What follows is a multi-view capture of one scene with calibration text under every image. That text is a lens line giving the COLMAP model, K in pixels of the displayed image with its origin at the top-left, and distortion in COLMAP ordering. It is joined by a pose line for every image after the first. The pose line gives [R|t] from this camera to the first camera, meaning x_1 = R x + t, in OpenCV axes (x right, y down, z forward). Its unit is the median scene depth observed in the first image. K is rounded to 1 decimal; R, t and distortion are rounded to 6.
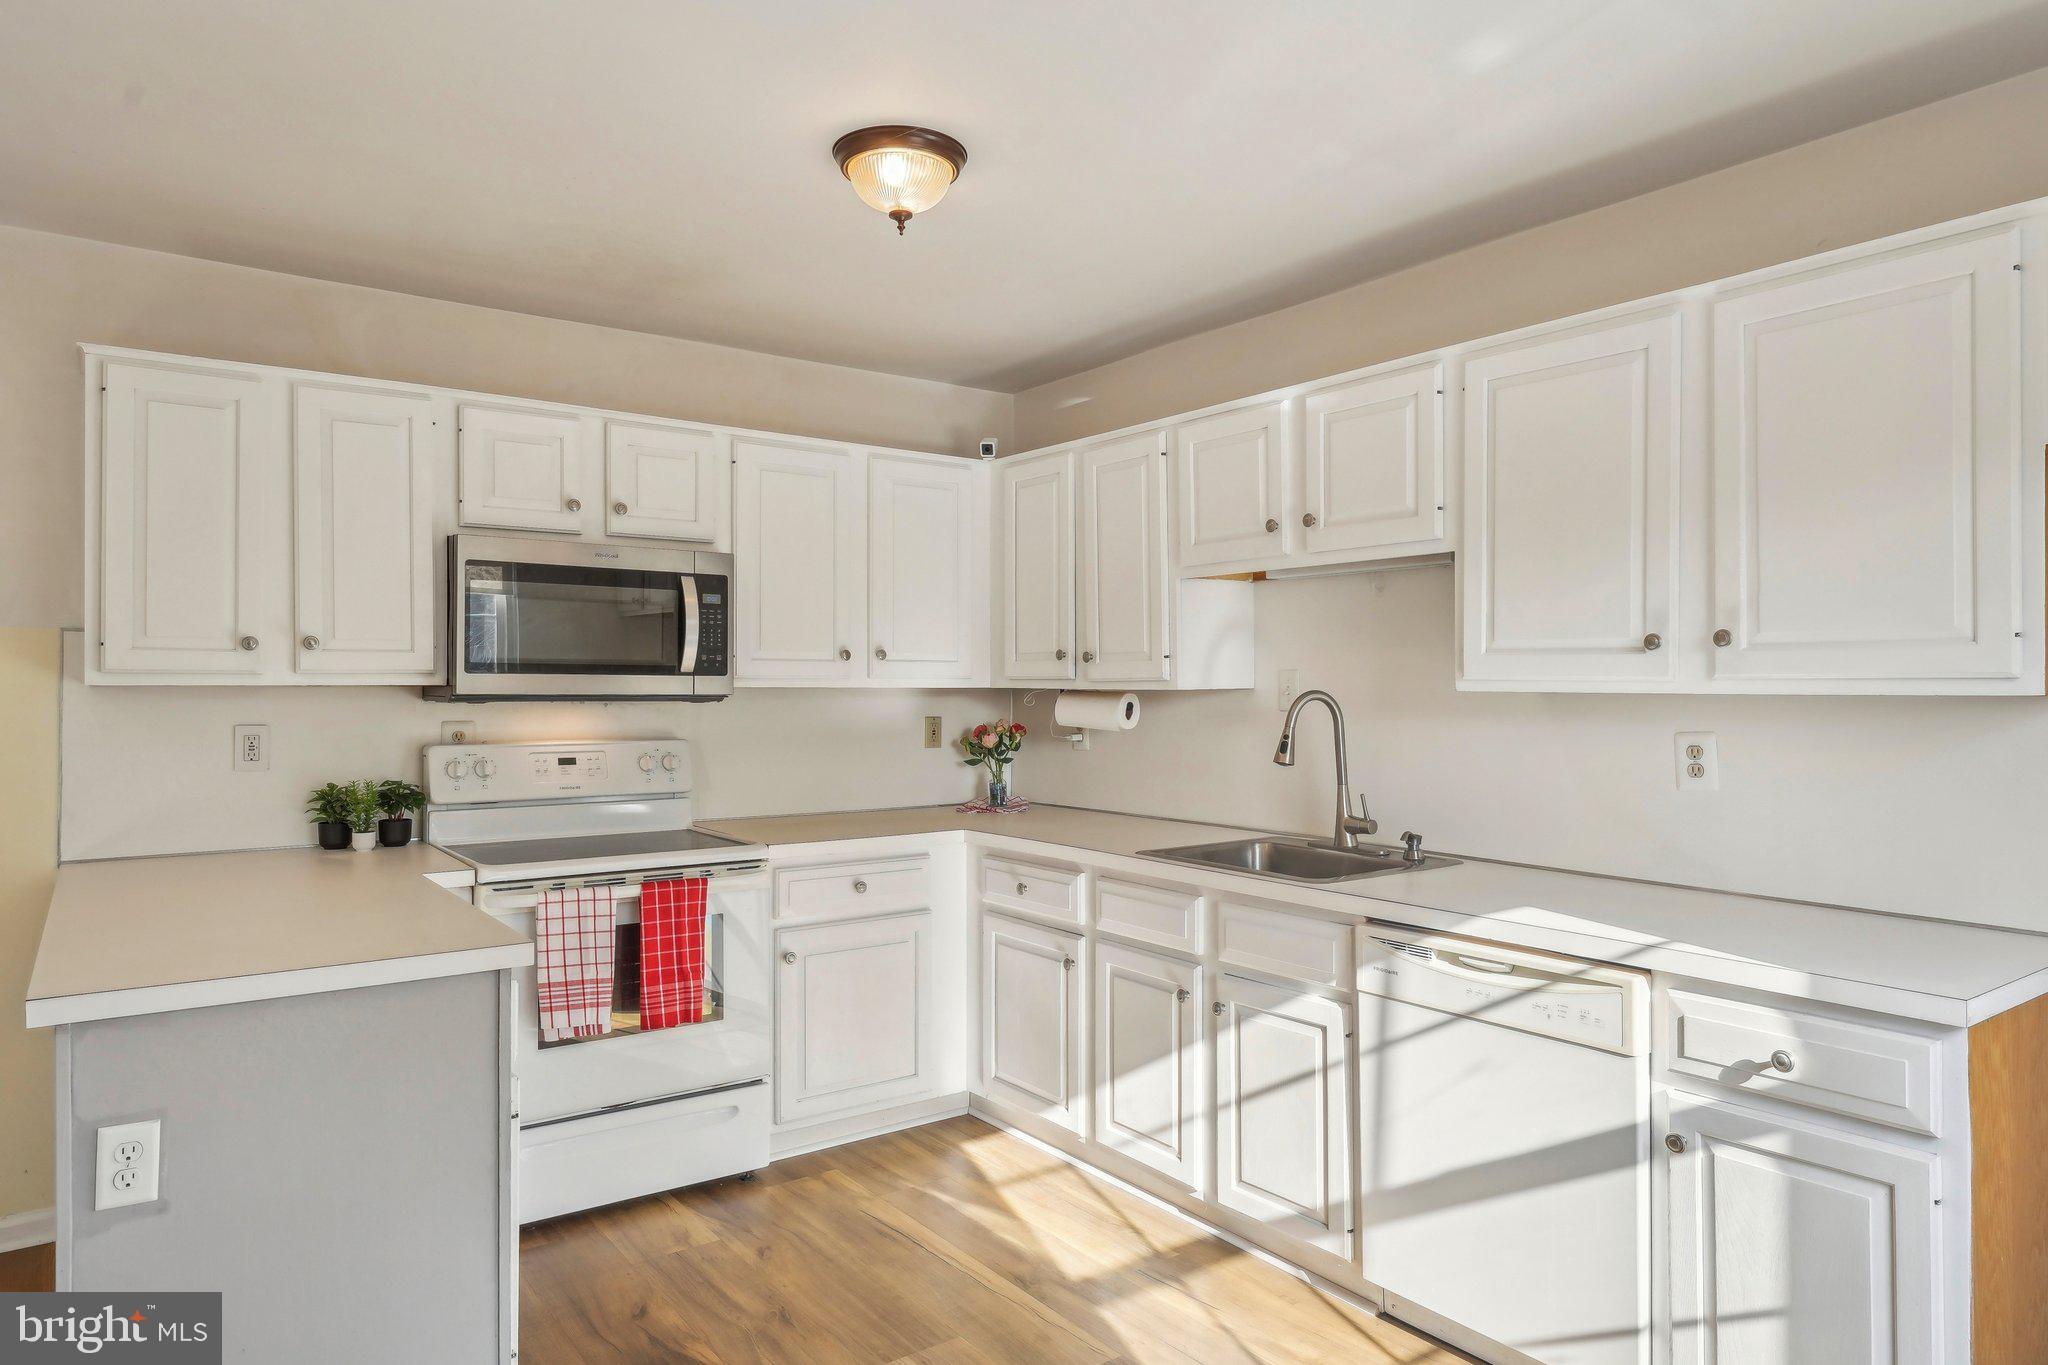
lens RADIAL K [[1250.1, 0, 1024.0], [0, 1250.1, 682.5], [0, 0, 1]] dist [-0.001971, -0.000315]
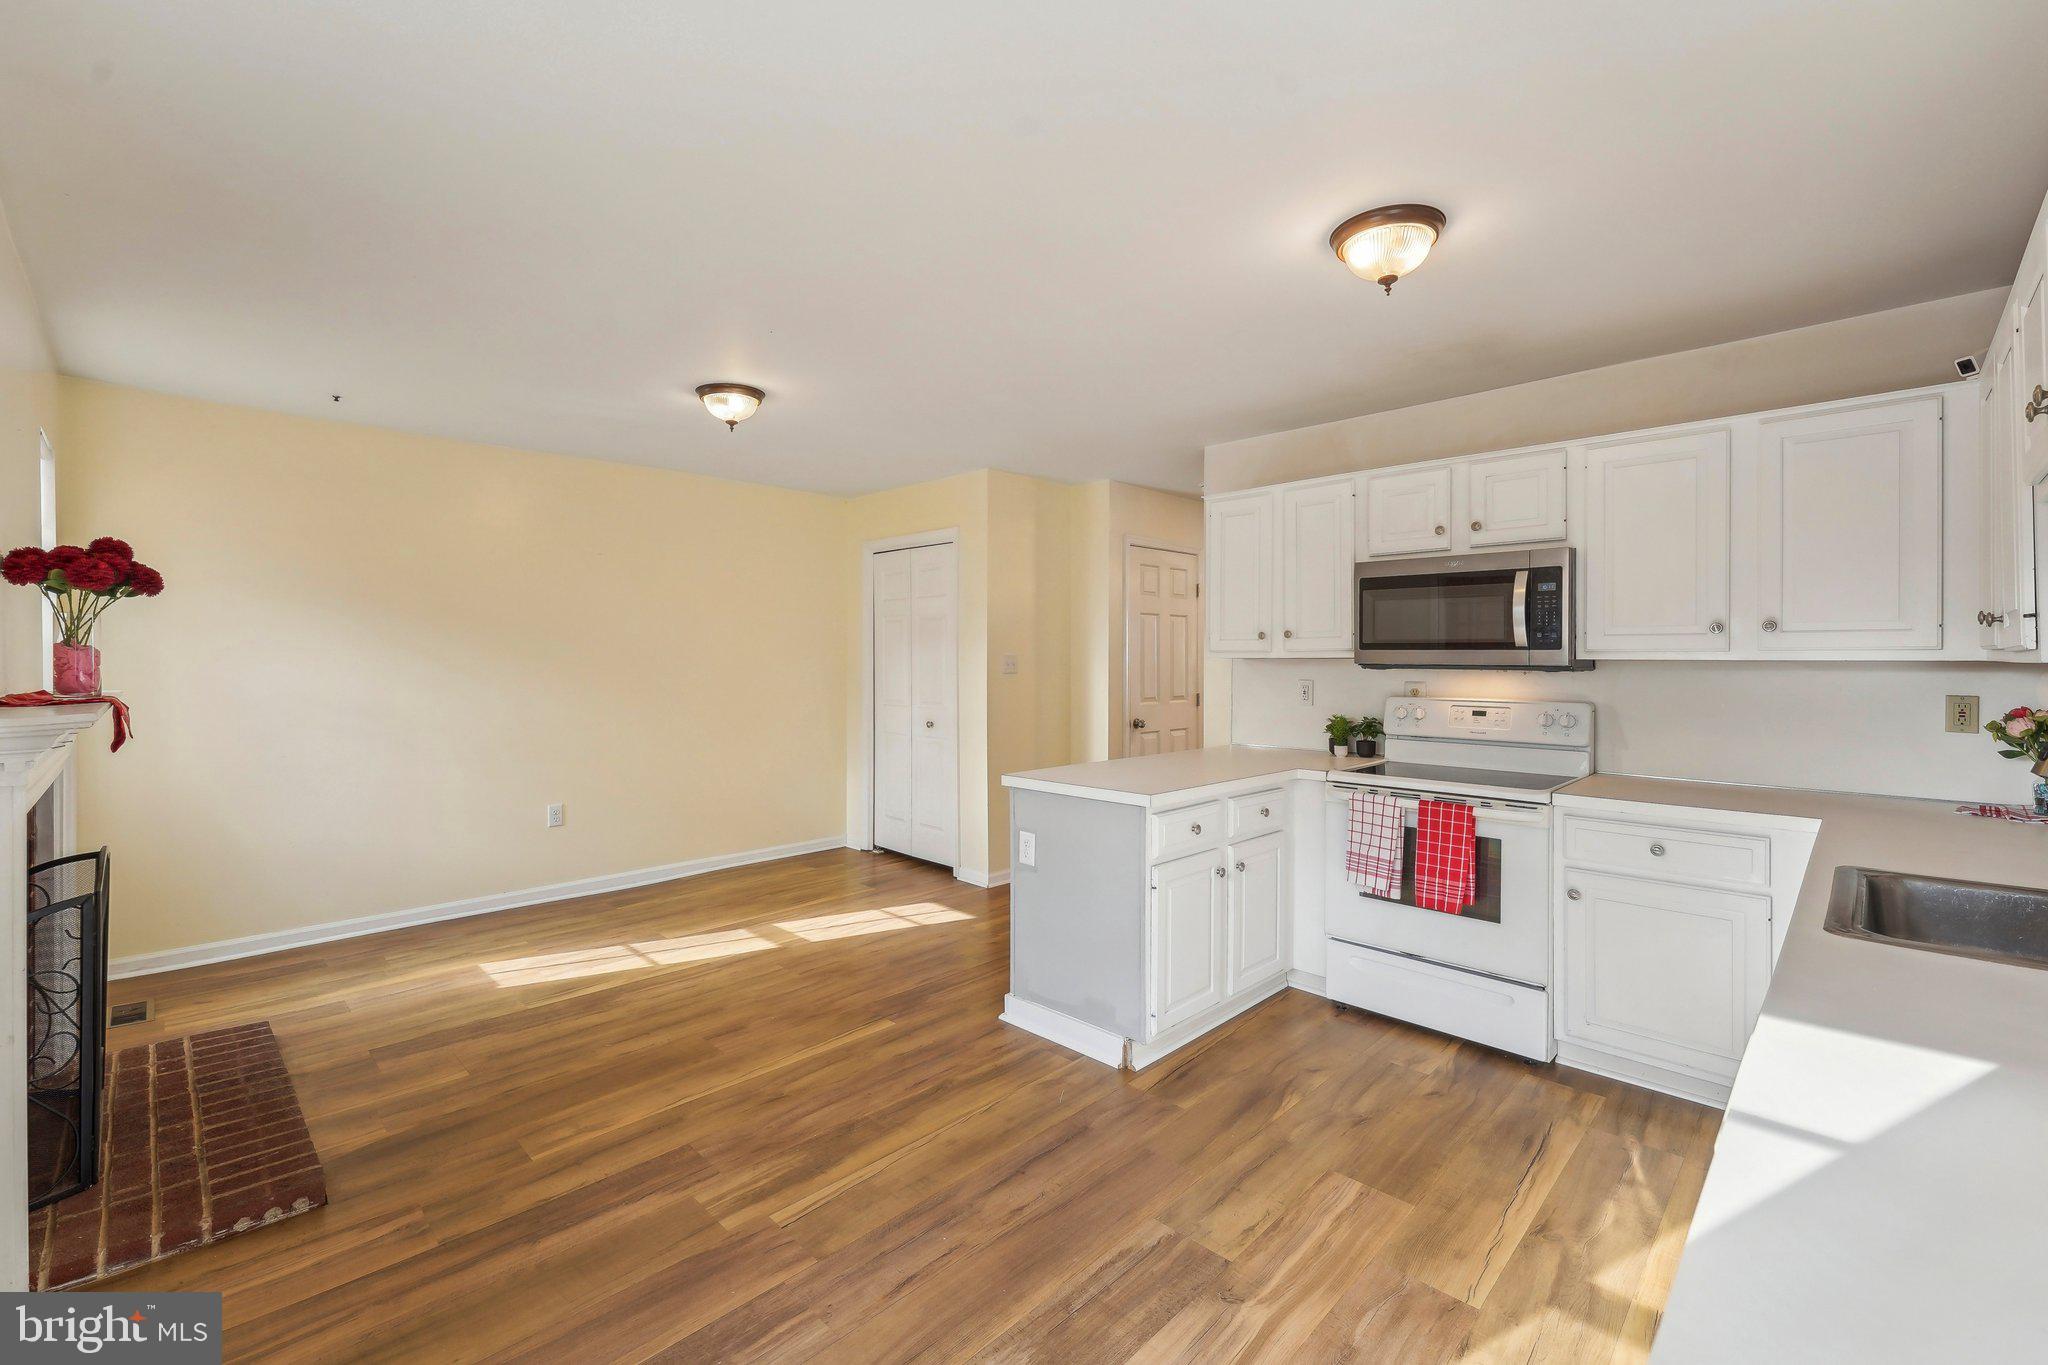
lens RADIAL K [[861.6, 0, 1023.2], [0, 861.6, 659.9], [0, 0, 1]] dist [-0.002112, -0.000113]
pose [[0.159971, 0.000638, -0.987122, 0.547460], [0.000588, 1.000000, 0.000741, 0.003799], [0.987122, -0.000699, 0.159970, 0.397363]]
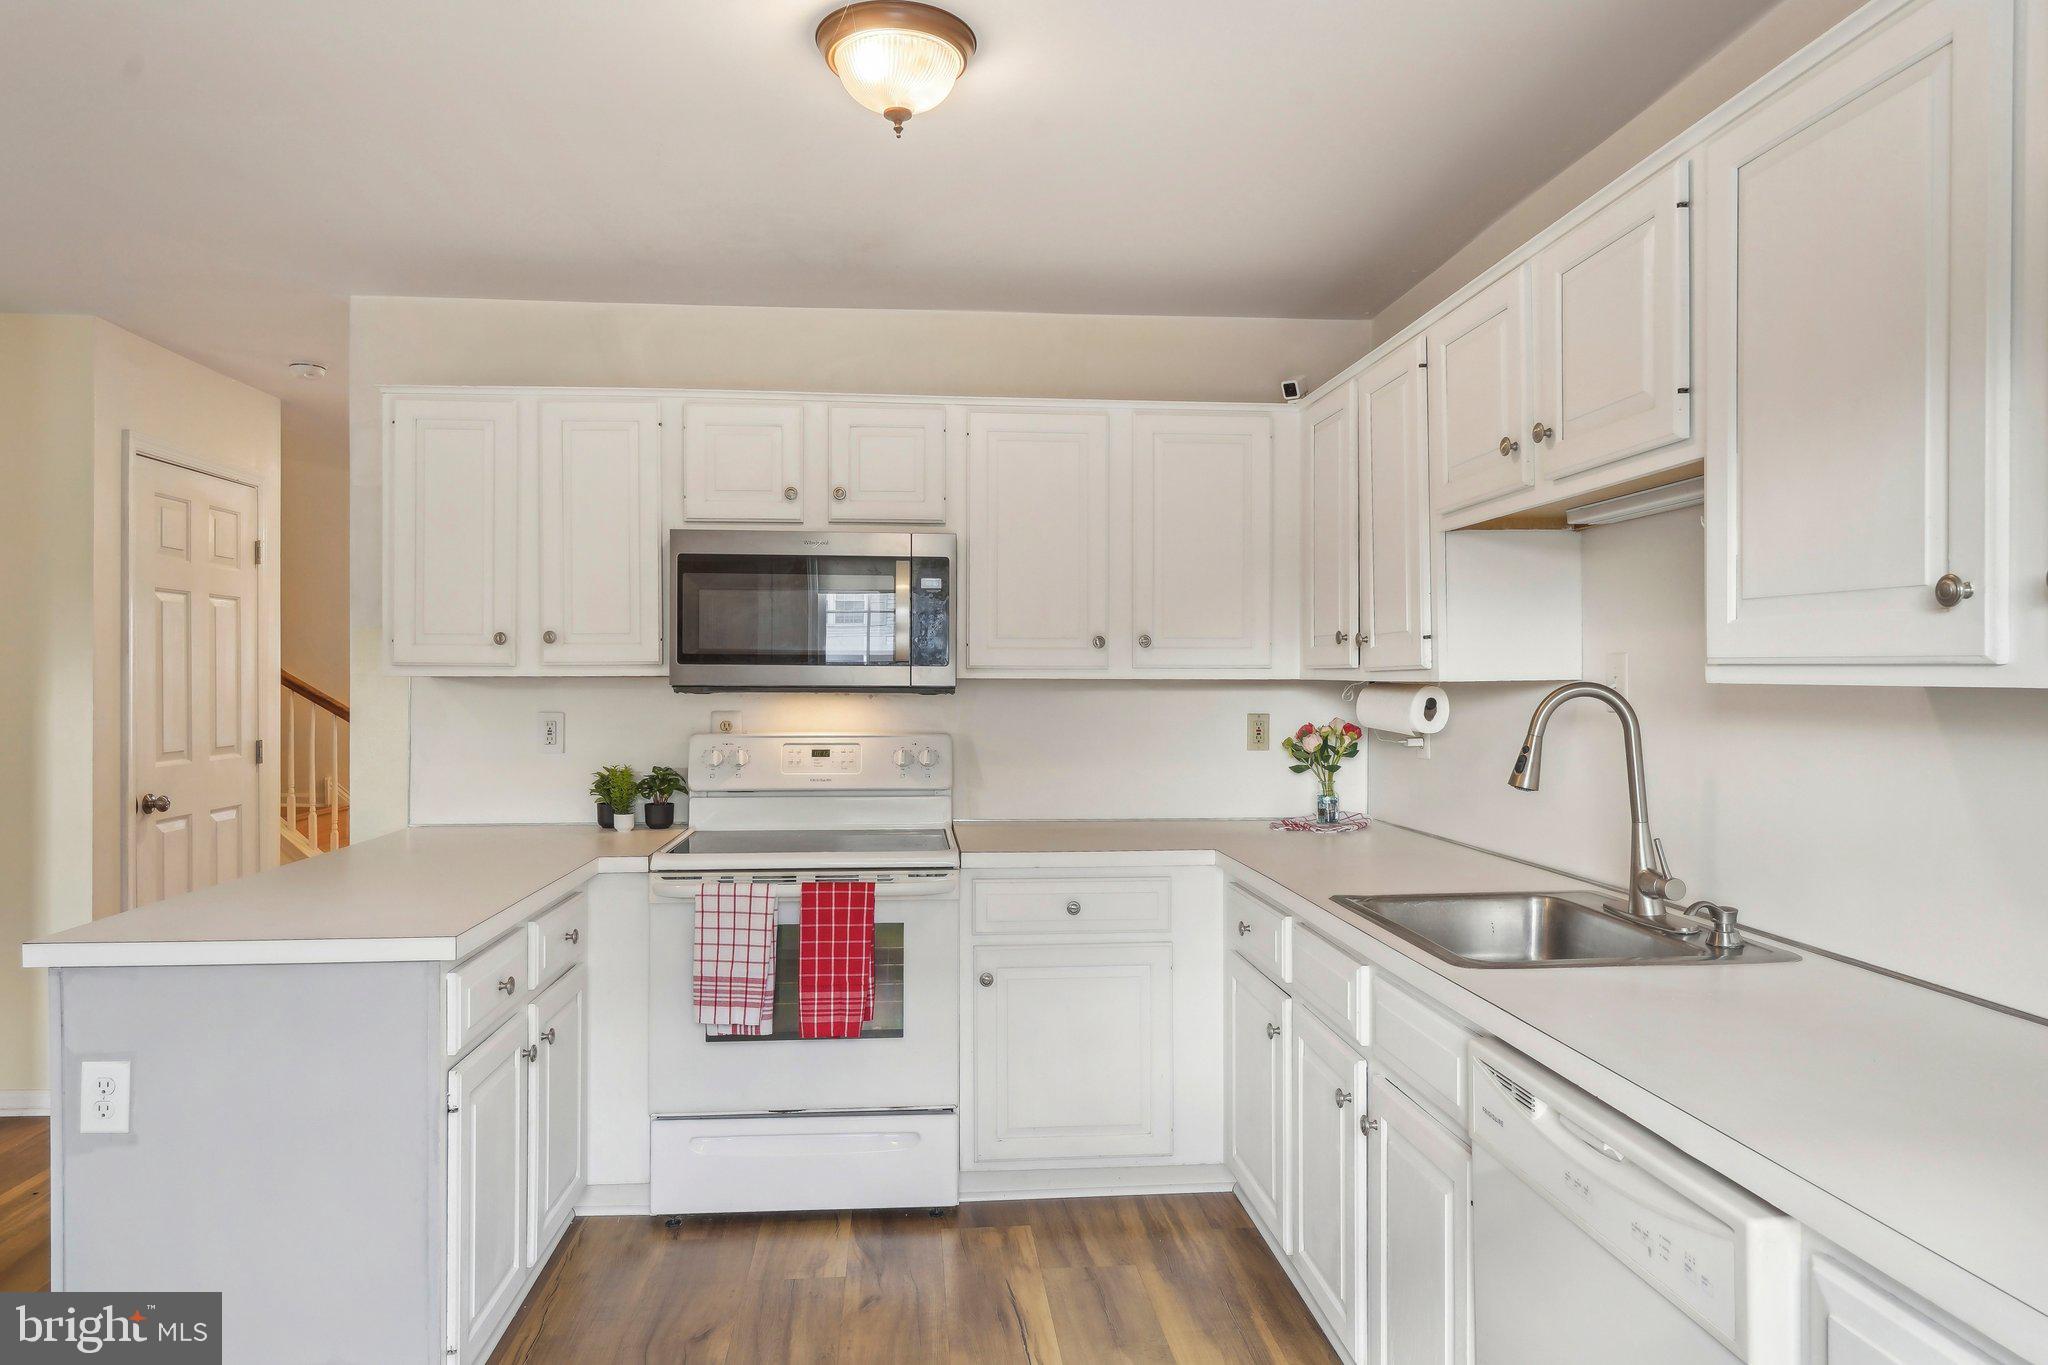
lens RADIAL K [[1277.1, 0, 1024.0], [0, 1277.1, 682.5], [0, 0, 1]] dist [0.001706, -0.000074]
pose [[0.856958, 0.001704, -0.515383, 0.329543], [0.000726, 0.999990, 0.004513, 0.002917], [0.515385, -0.004242, 0.856948, 0.242763]]
